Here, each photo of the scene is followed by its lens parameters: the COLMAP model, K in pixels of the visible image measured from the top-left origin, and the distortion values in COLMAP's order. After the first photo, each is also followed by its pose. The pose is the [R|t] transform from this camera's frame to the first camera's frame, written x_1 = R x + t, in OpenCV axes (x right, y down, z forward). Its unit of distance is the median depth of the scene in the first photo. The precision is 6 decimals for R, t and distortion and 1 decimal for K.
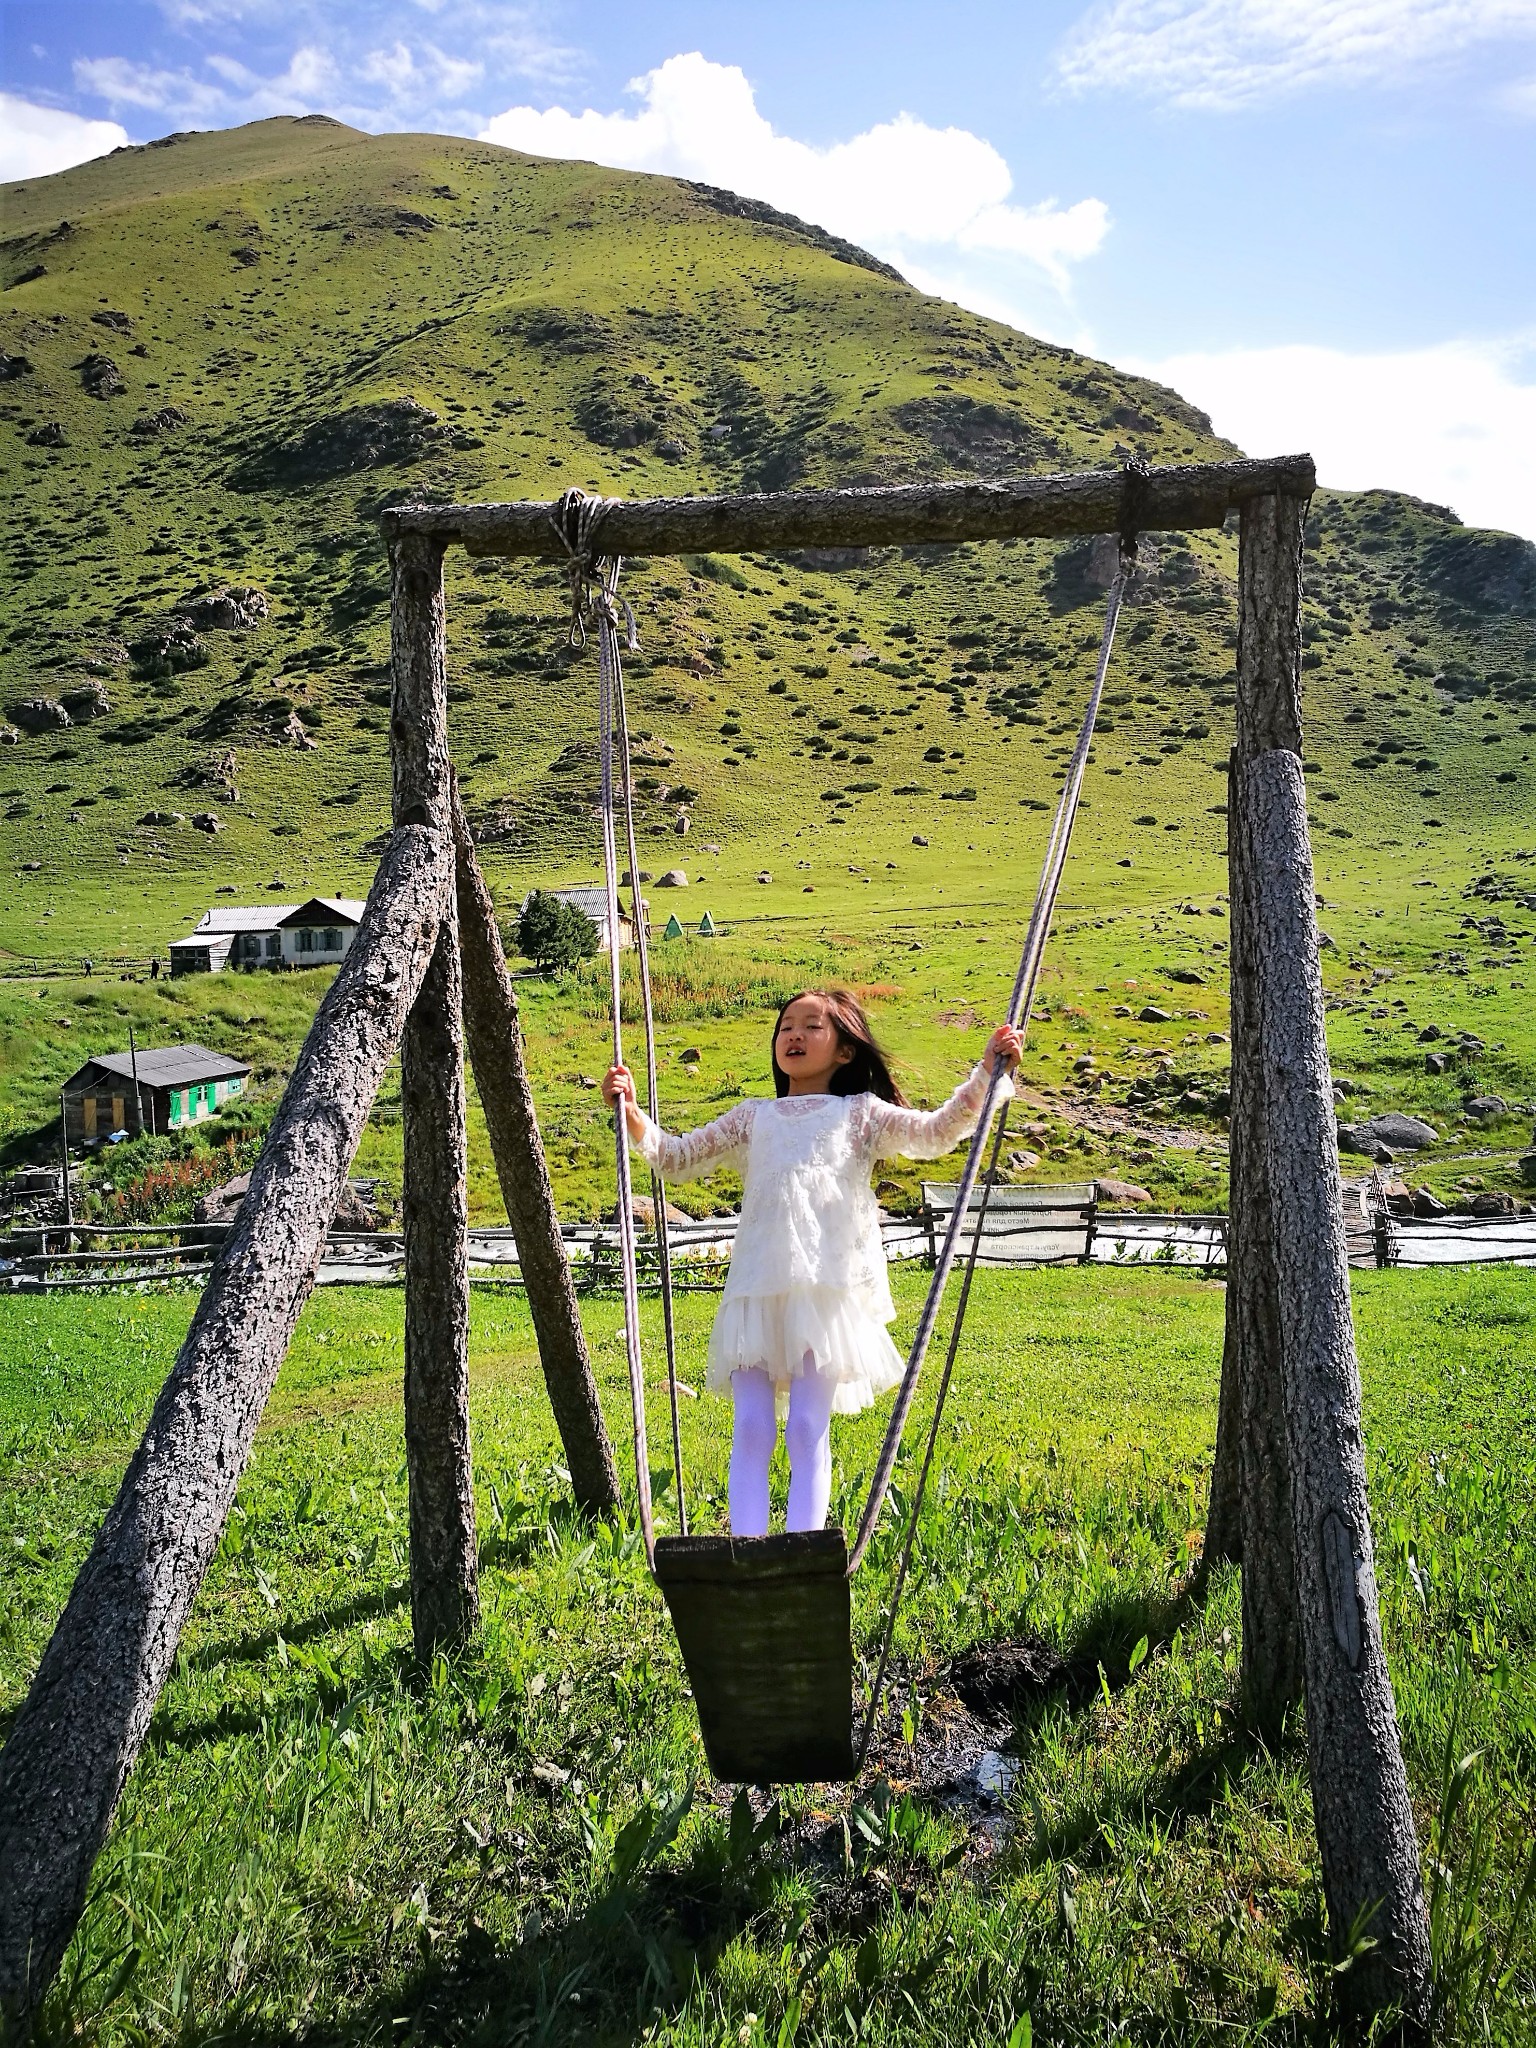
lens RADIAL K [[1715.4, 0, 773.8], [0, 1715.4, 1062.2], [0, 0, 1]] dist [0.098856, -0.125663]
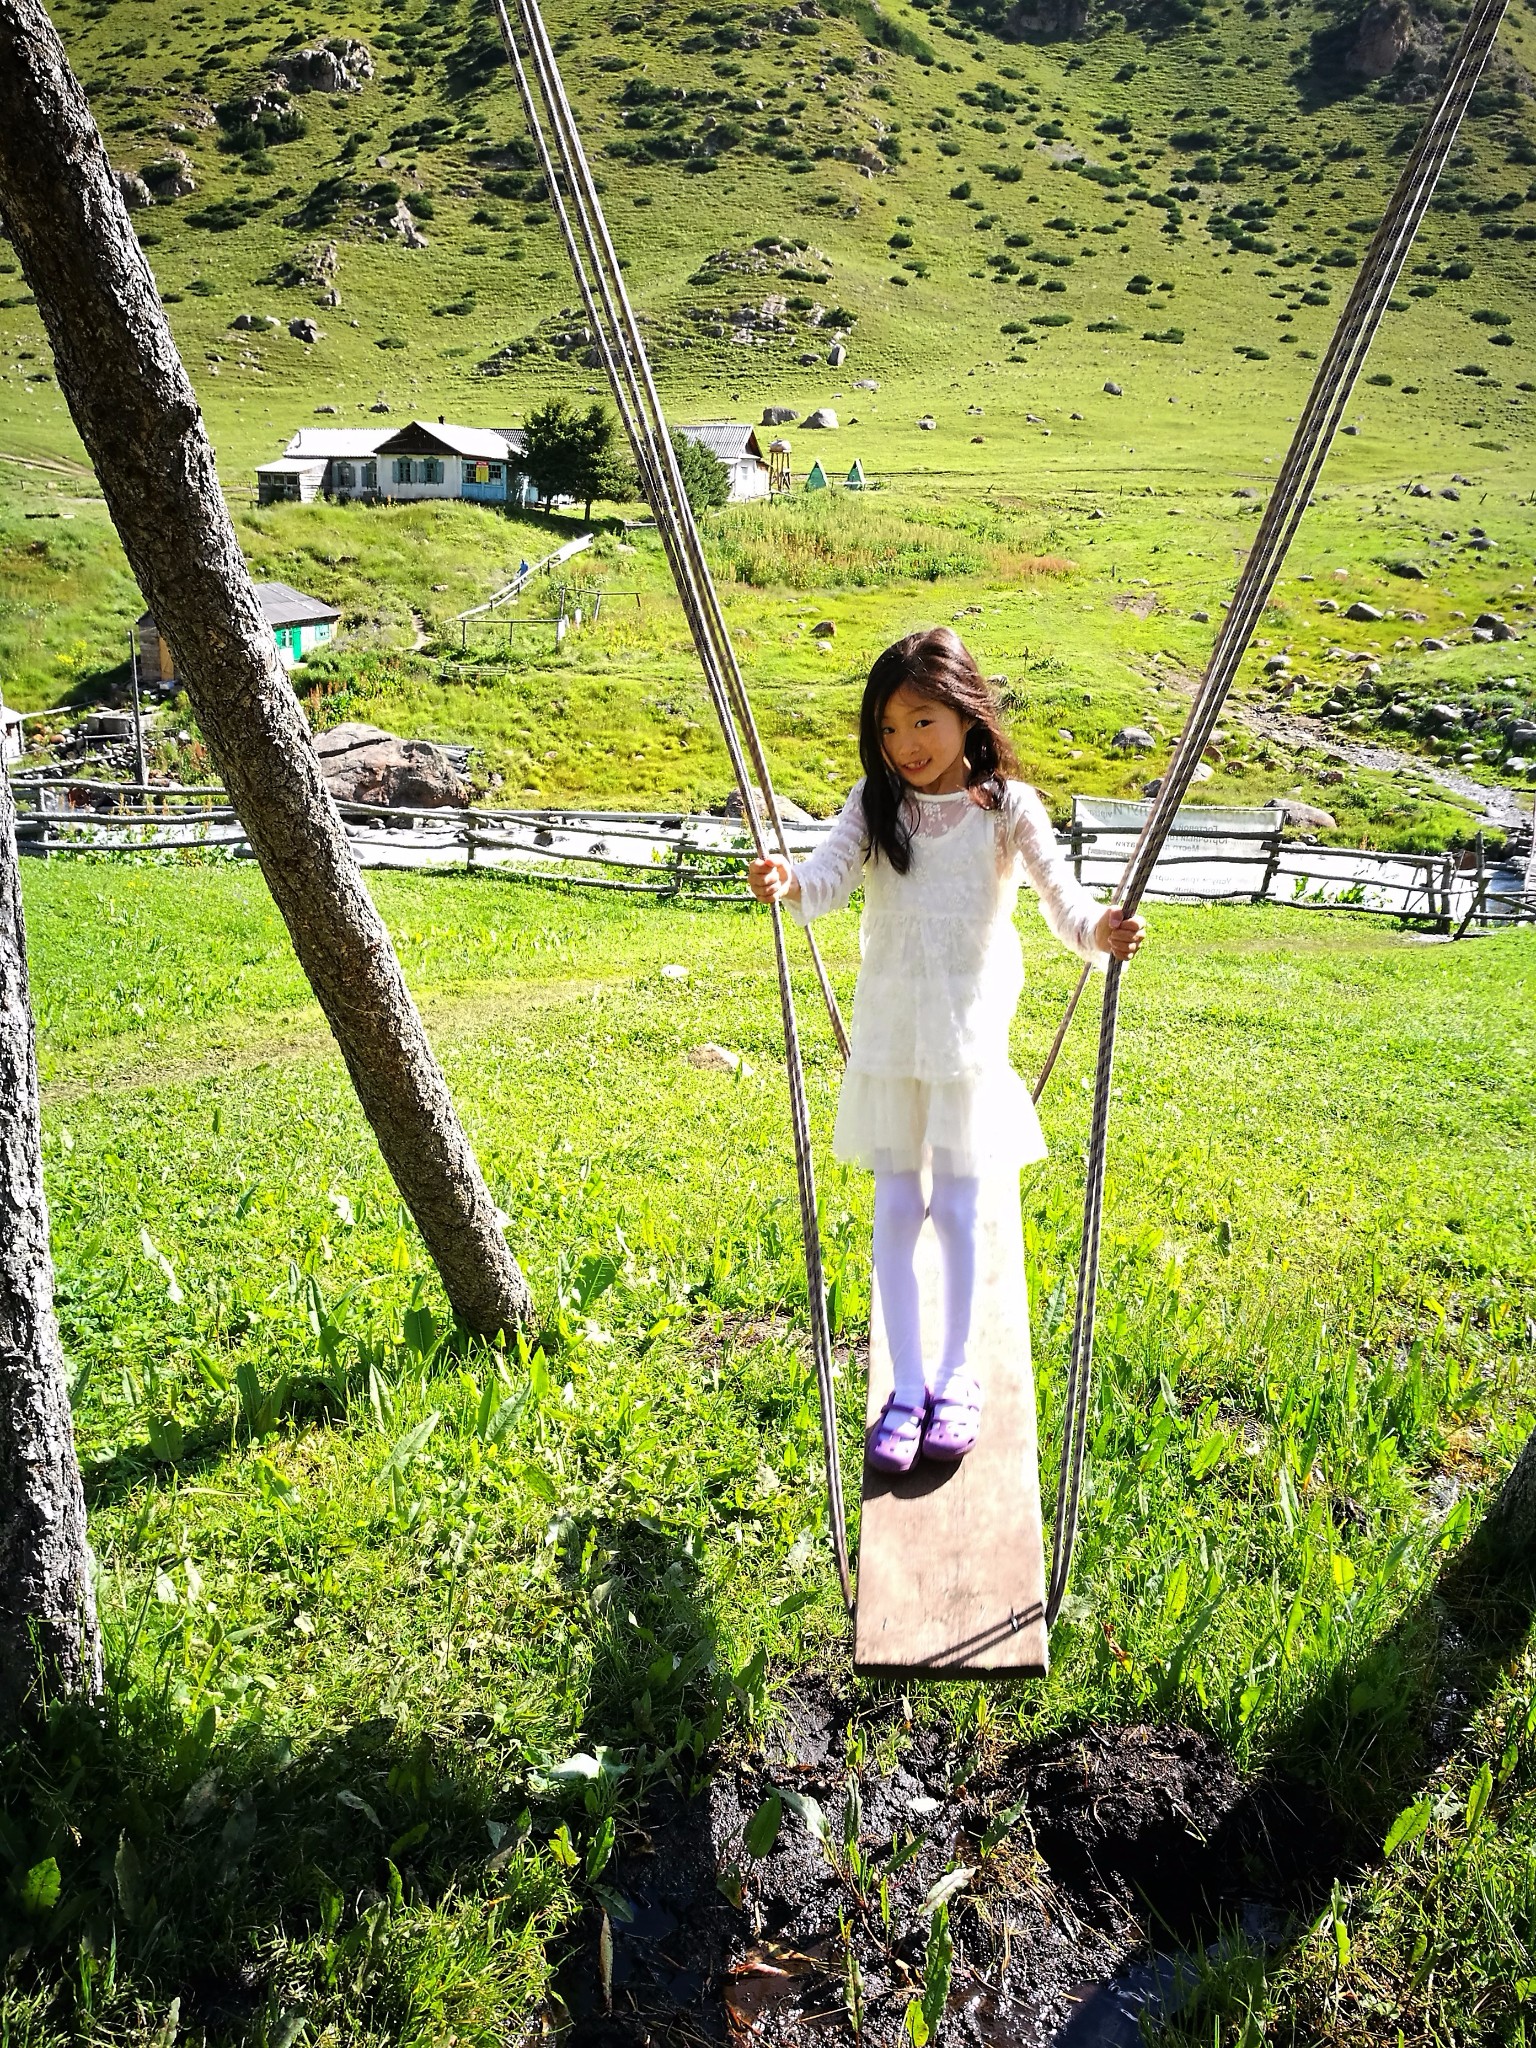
lens RADIAL K [[1674.4, 0, 768.0], [0, 1674.4, 1024.0], [0, 0, 1]] dist [-0.043060, 0.082086]
pose [[0.993347, 0.078203, -0.084538, 0.009869], [-0.057569, 0.972977, 0.223612, 0.003913], [0.099741, -0.217257, 0.971005, 0.111808]]
